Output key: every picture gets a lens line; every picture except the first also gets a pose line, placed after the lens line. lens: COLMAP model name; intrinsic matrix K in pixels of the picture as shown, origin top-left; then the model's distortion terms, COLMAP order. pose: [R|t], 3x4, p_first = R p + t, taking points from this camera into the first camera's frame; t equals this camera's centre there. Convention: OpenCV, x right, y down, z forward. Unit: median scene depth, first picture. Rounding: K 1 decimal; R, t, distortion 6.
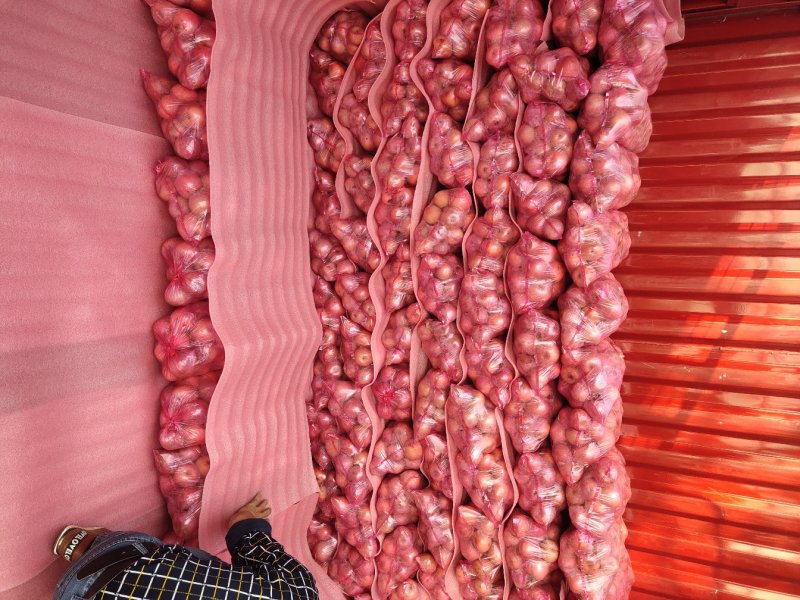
lens RADIAL K [[586.1, 0, 399.5], [0, 586.1, 303.2], [0, 0, 1]] dist [-0.009483, 0.014777]
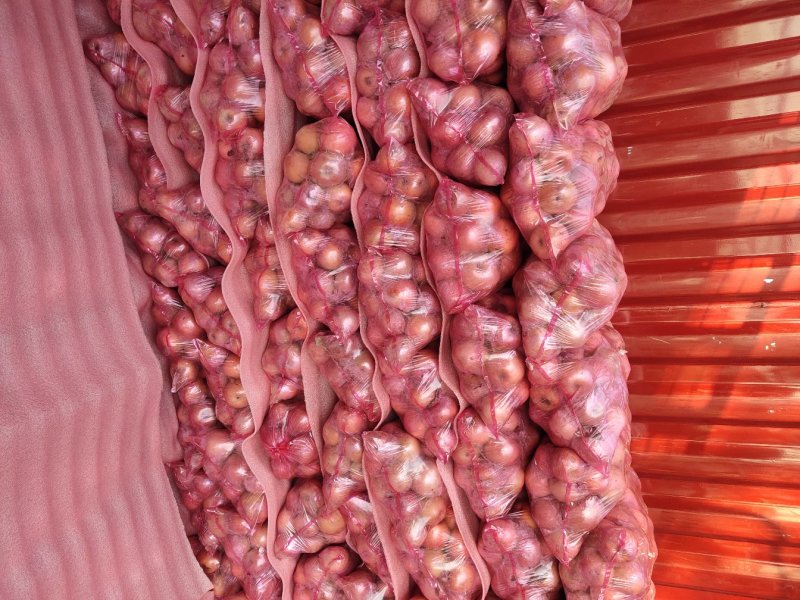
lens RADIAL K [[586.1, 0, 400.9], [0, 586.1, 297.1], [0, 0, 1]] dist [-0.009483, 0.014777]
pose [[0.990543, -0.136827, 0.010094, 0.138929], [0.135055, 0.985377, 0.103885, -0.065642], [-0.024161, -0.101539, 0.994538, 0.371129]]
